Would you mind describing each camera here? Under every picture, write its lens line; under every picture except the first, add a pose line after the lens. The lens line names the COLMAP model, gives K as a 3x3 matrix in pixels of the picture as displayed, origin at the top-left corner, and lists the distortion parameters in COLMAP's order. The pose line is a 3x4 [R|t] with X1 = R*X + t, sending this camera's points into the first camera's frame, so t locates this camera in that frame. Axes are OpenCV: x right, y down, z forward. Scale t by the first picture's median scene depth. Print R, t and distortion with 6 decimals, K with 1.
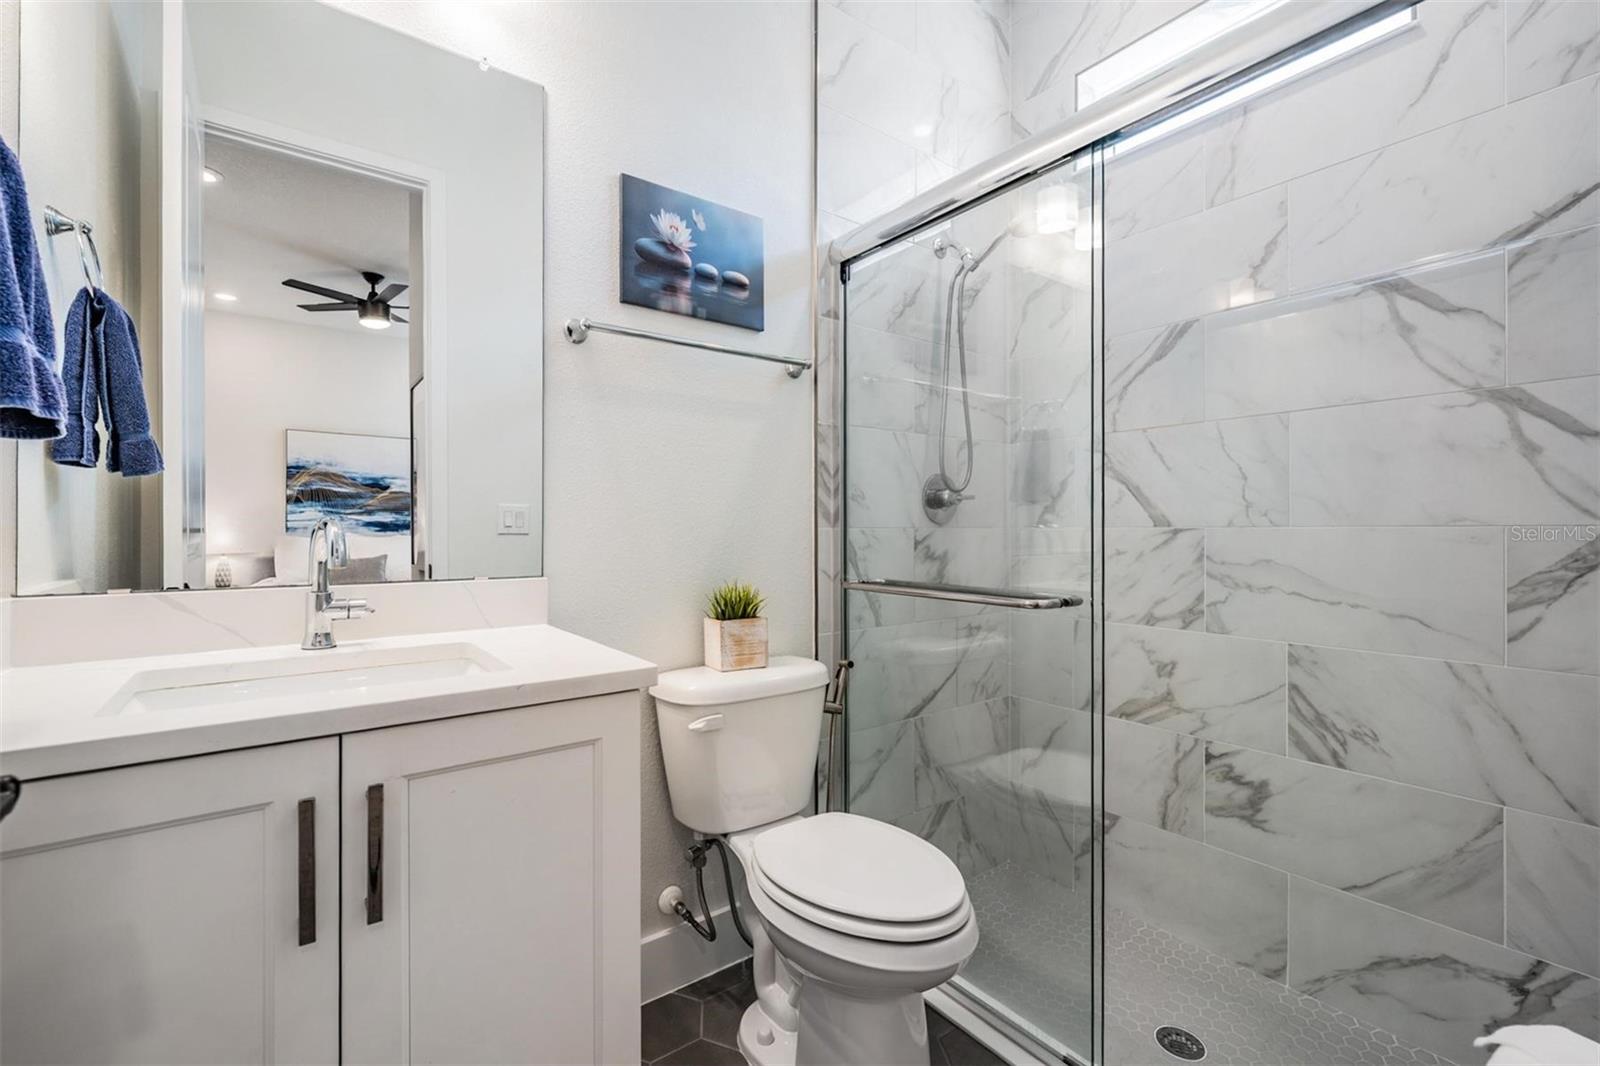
lens RADIAL K [[672.1, 0, 800.0], [0, 672.1, 533.0], [0, 0, 1]] dist [0.001910, 0.000121]
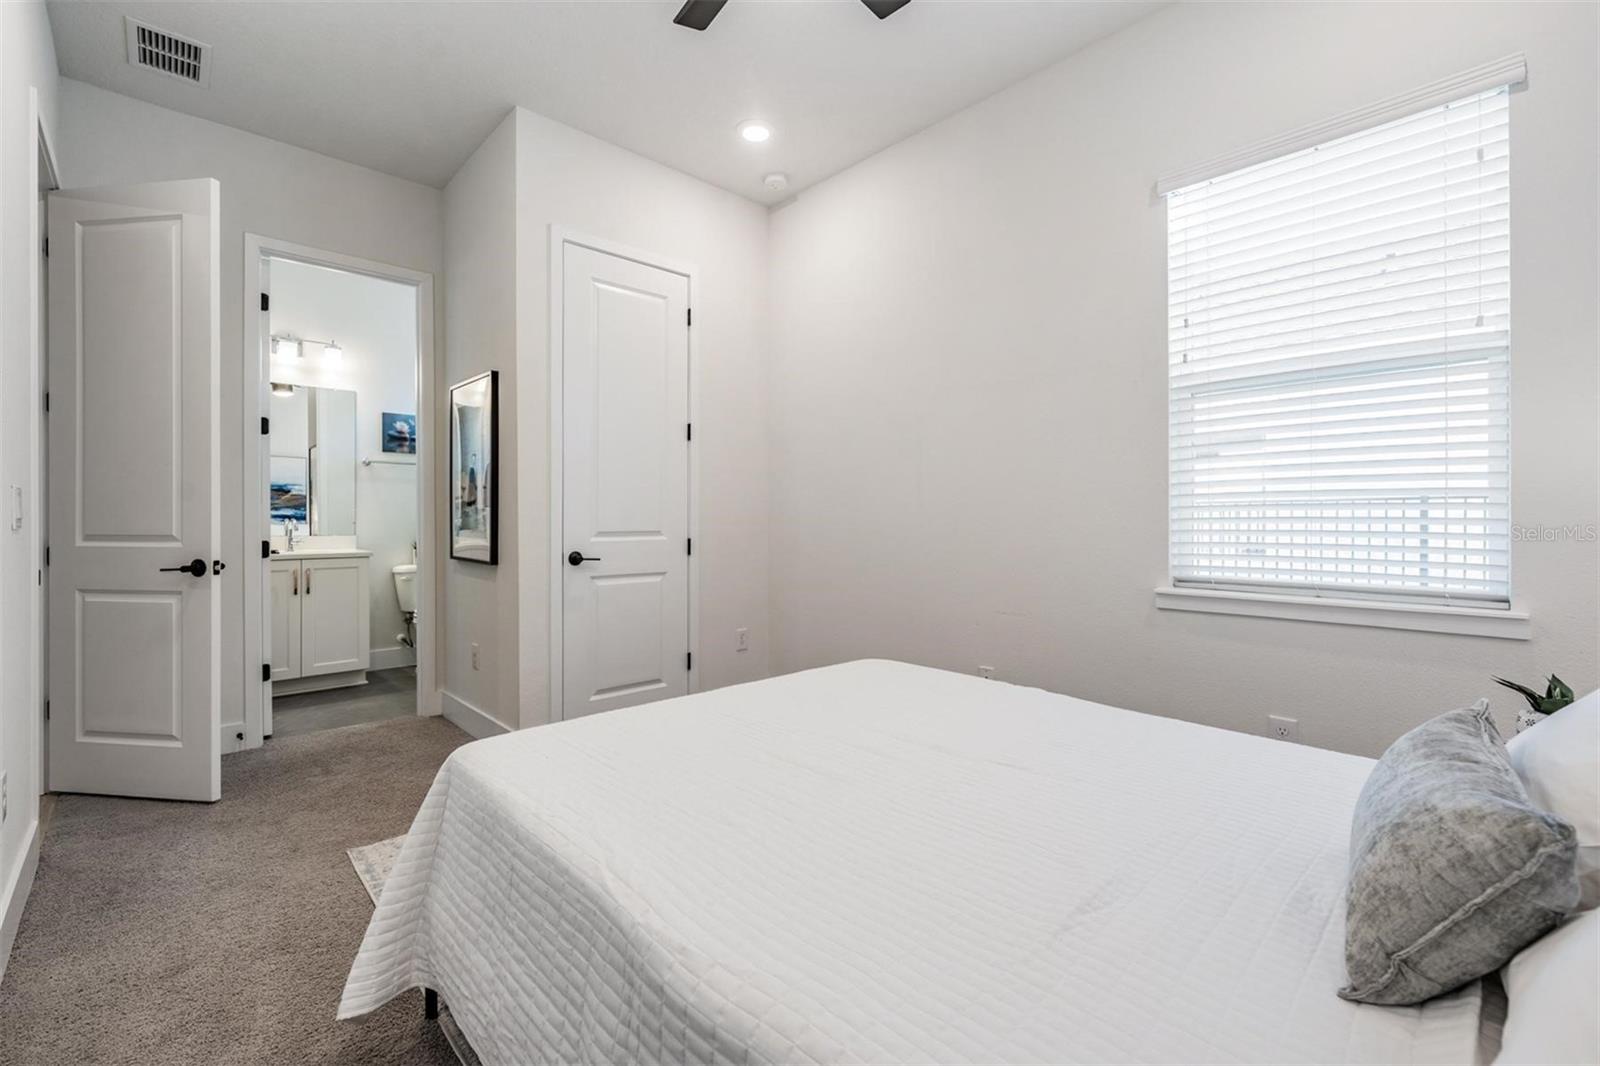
lens RADIAL K [[667.6, 0, 793.3], [0, 667.6, 524.7], [0, 0, 1]] dist [-0.001130, -0.000075]
pose [[0.993390, 0.004284, 0.114709, 1.299373], [-0.004150, 0.999990, -0.001403, 0.011512], [-0.114714, 0.000918, 0.993398, -2.367014]]
